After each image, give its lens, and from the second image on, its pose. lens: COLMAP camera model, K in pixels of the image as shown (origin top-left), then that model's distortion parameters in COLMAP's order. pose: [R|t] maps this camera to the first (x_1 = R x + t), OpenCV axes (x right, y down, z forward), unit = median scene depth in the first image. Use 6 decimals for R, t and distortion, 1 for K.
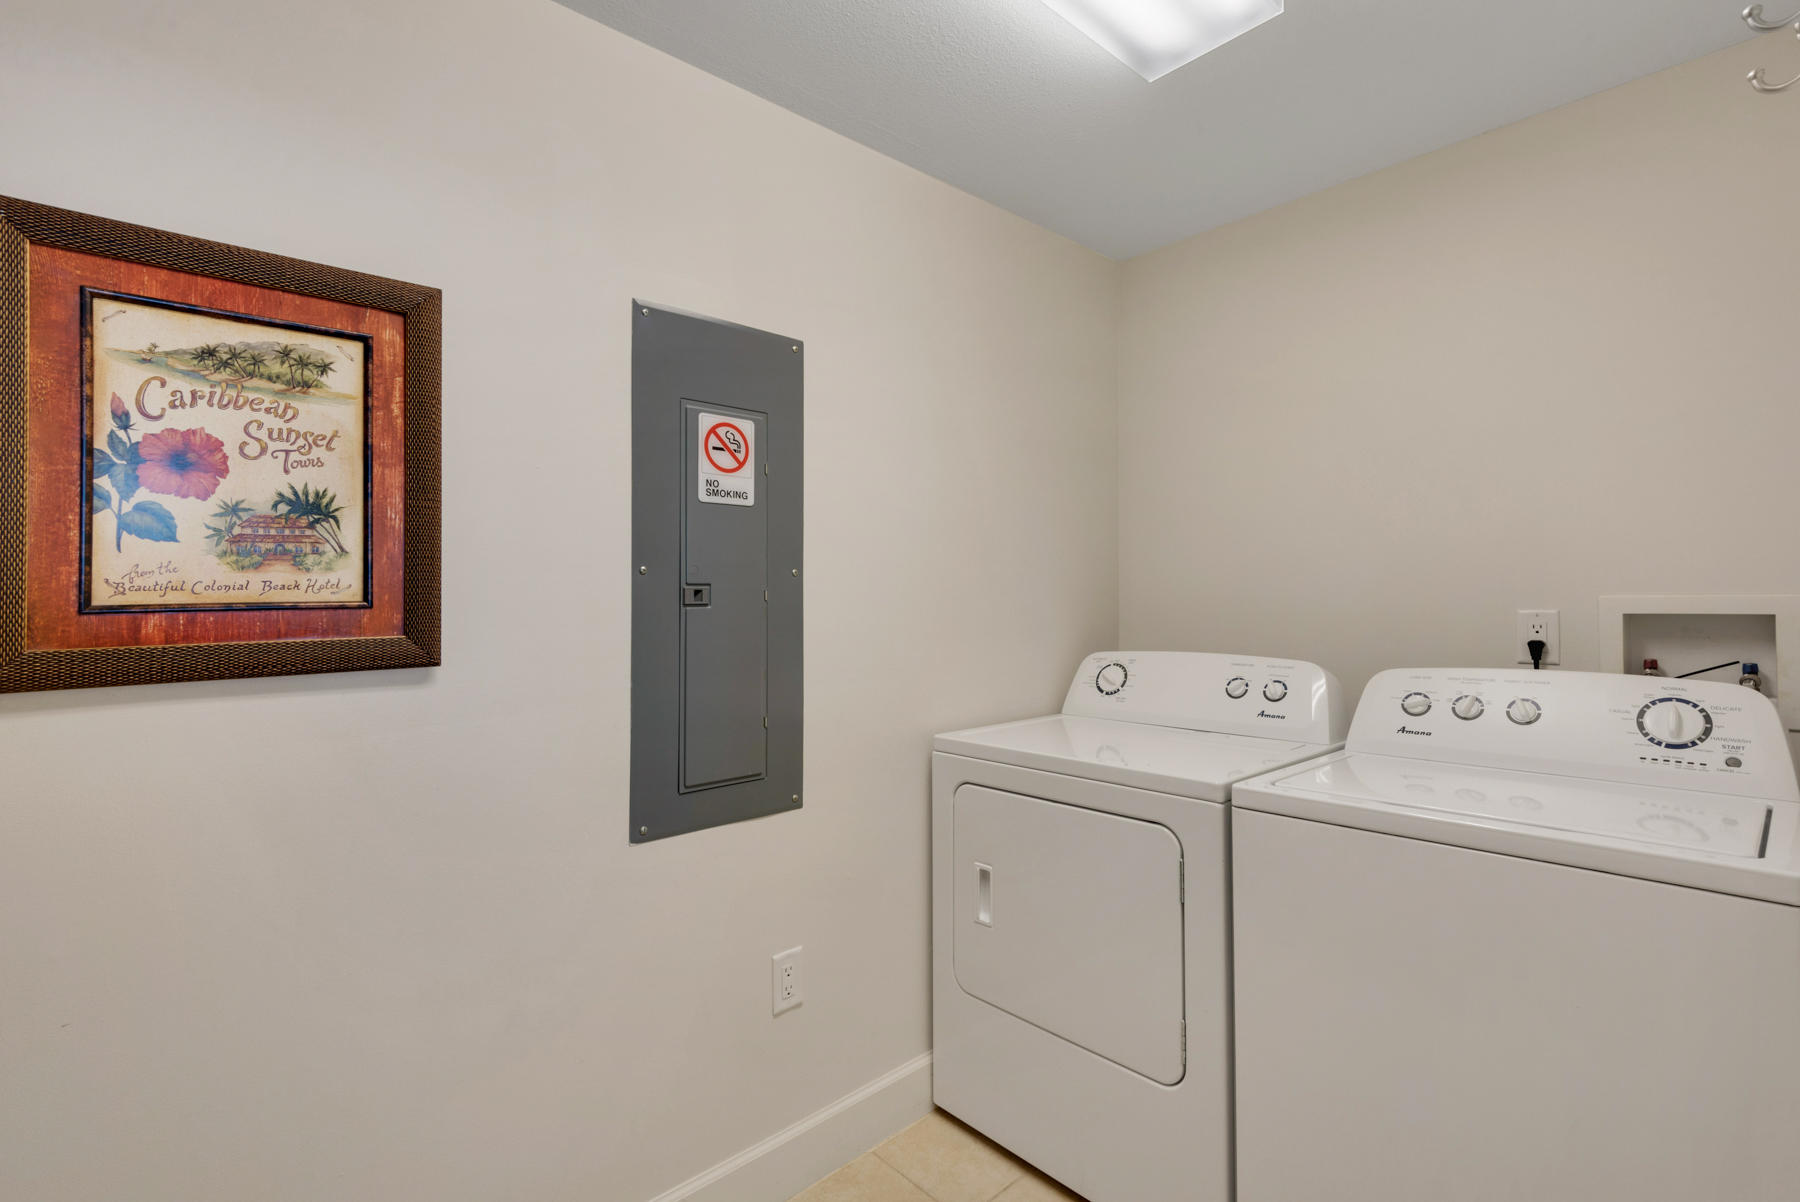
lens RADIAL K [[817.7, 0, 900.7], [0, 817.7, 569.2], [0, 0, 1]] dist [0.001124, 0.000010]
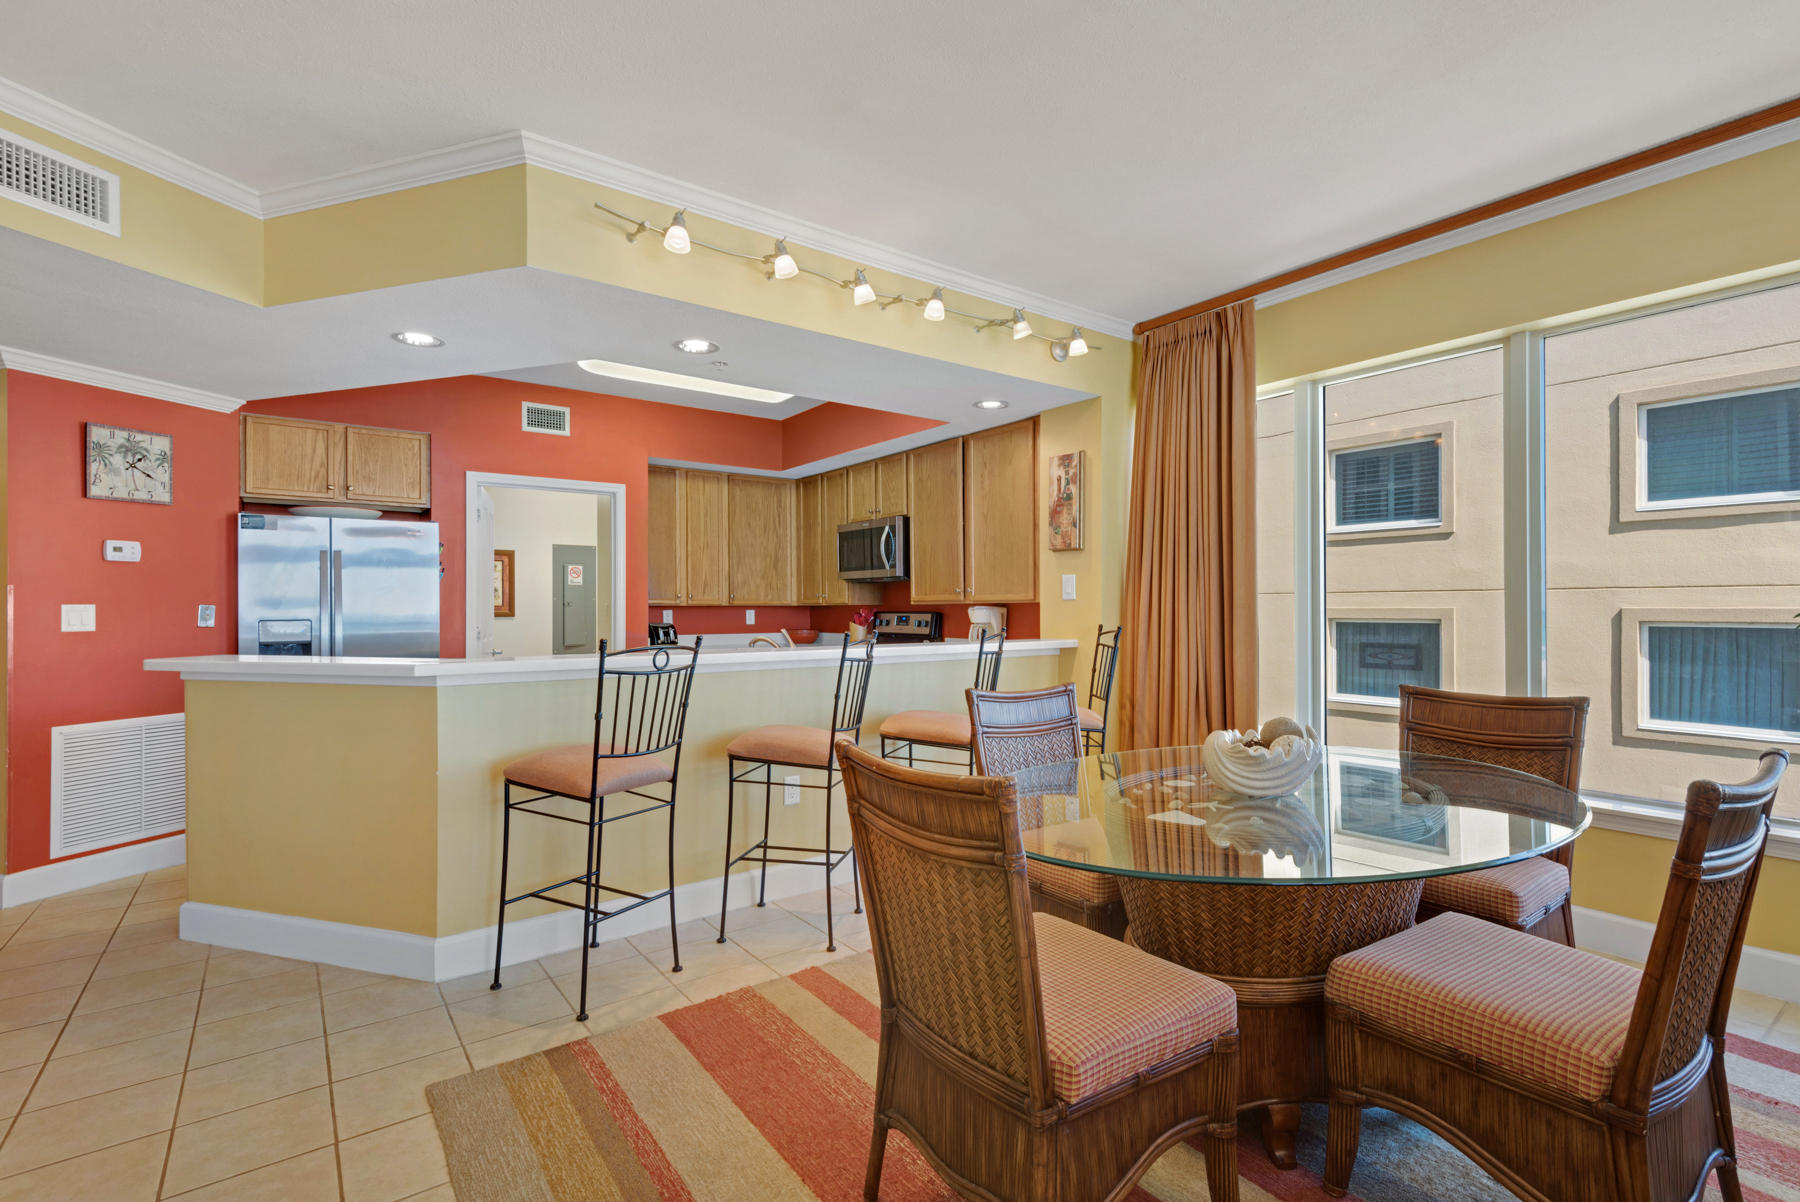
lens RADIAL K [[836.3, 0, 903.2], [0, 836.3, 606.1], [0, 0, 1]] dist [0.022332, -0.000161]
pose [[0.994361, -0.005220, -0.105917, 2.217112], [0.007296, 0.999789, 0.019220, -0.040896], [0.105794, -0.019884, 0.994189, -3.665964]]
